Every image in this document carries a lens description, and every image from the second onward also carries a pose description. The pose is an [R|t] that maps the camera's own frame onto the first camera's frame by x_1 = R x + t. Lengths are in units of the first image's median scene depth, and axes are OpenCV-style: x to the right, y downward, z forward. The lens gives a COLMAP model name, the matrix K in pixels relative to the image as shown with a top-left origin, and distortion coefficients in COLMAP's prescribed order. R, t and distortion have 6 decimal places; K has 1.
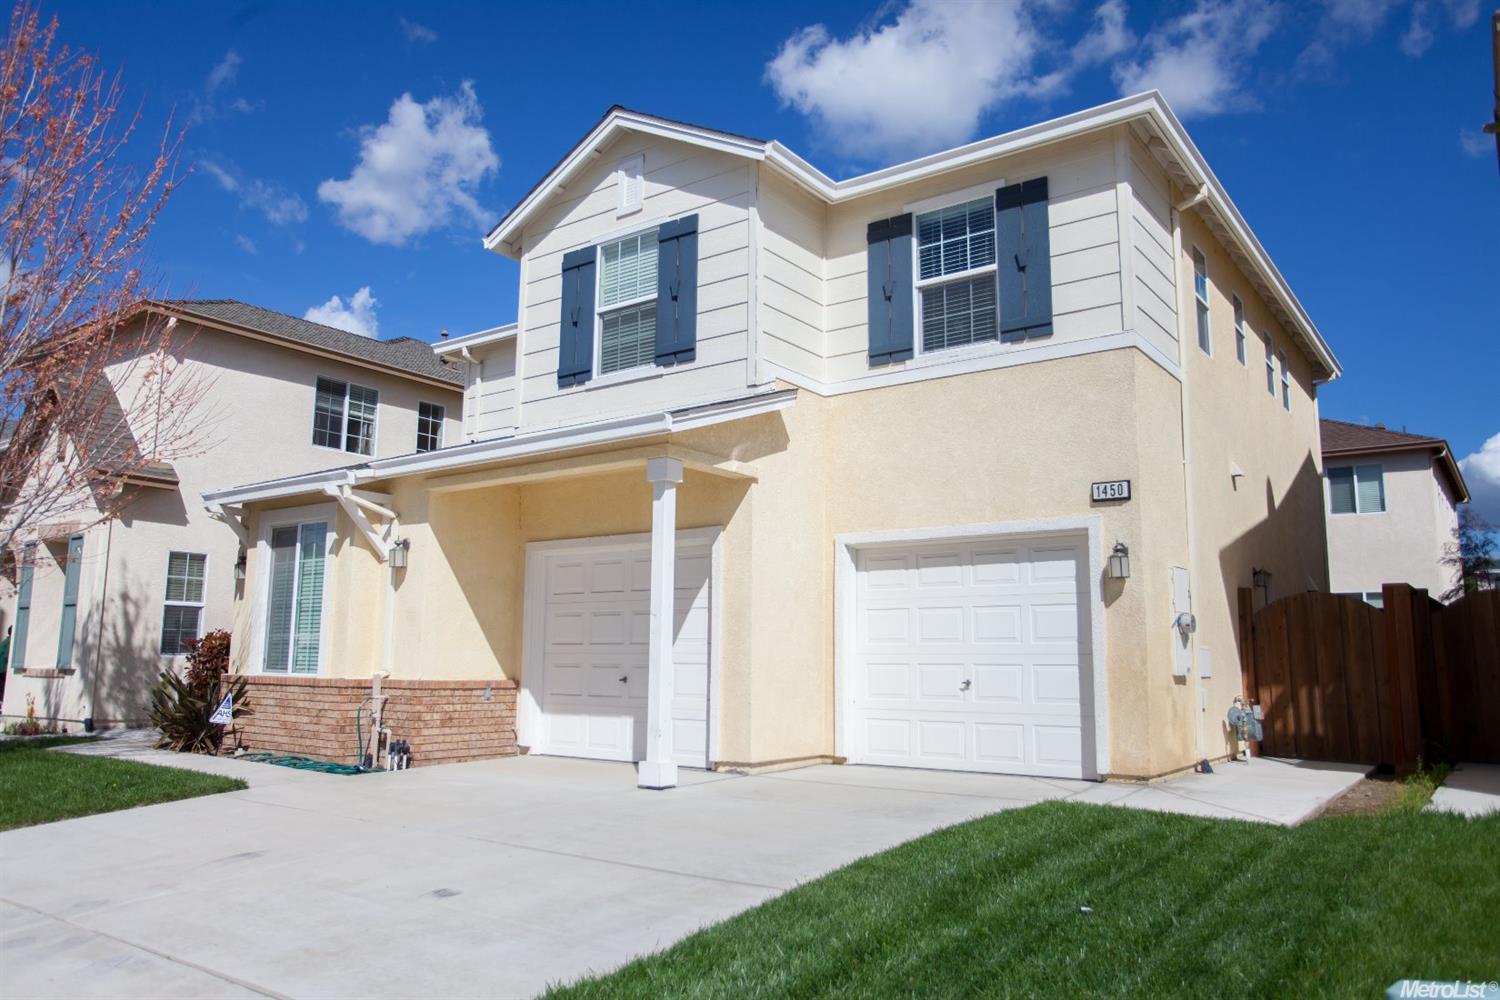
lens RADIAL K [[1065.4, 0, 749.1], [0, 1065.4, 499.8], [0, 0, 1]] dist [-0.014266, -0.000290]
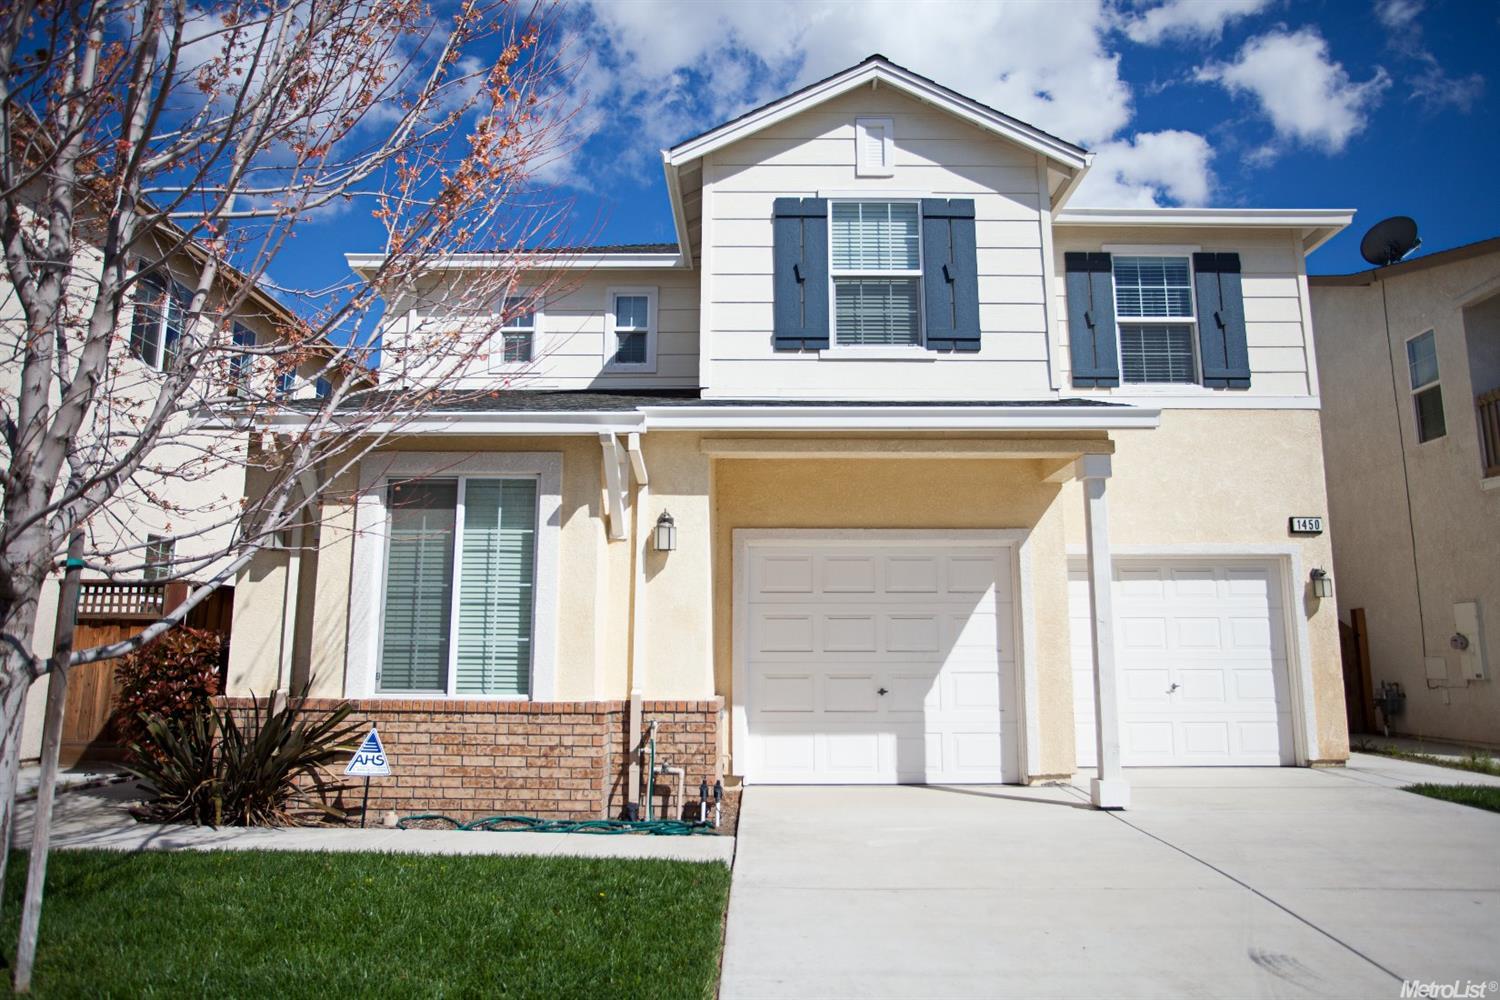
lens RADIAL K [[975.2, 0, 751.8], [0, 975.2, 498.9], [0, 0, 1]] dist [-0.031783, 0.005647]
pose [[0.804792, 0.090872, 0.586559, -0.690299], [-0.082986, 0.995731, -0.040401, 0.049850], [-0.587727, -0.016162, 0.808898, 0.405808]]
